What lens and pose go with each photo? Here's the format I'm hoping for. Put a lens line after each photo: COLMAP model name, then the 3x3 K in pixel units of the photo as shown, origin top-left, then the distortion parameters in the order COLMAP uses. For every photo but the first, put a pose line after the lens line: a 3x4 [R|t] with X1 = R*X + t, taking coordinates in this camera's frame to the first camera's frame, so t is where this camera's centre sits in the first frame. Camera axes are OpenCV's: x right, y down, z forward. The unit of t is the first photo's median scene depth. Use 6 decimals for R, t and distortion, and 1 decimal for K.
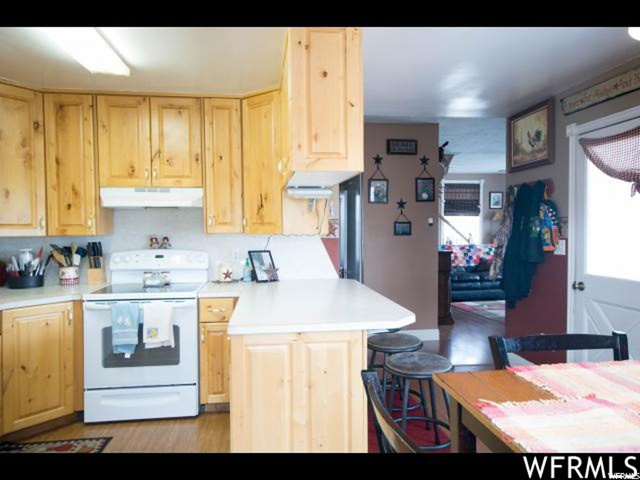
lens RADIAL K [[444.6, 0, 319.4], [0, 444.6, 239.5], [0, 0, 1]] dist [0.013171, 0.021510]
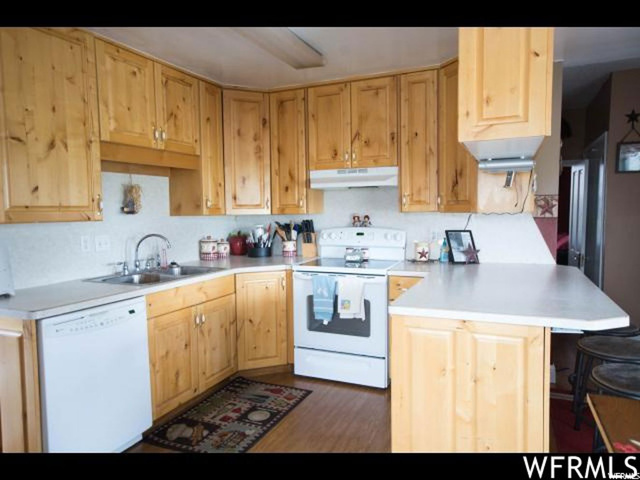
lens RADIAL K [[444.6, 0, 318.3], [0, 444.6, 239.6], [0, 0, 1]] dist [0.013171, 0.021510]
pose [[0.858688, 0.029151, -0.511668, 0.108540], [-0.004786, 0.998794, 0.048872, 0.000384], [0.512476, -0.039517, 0.857792, 0.047248]]
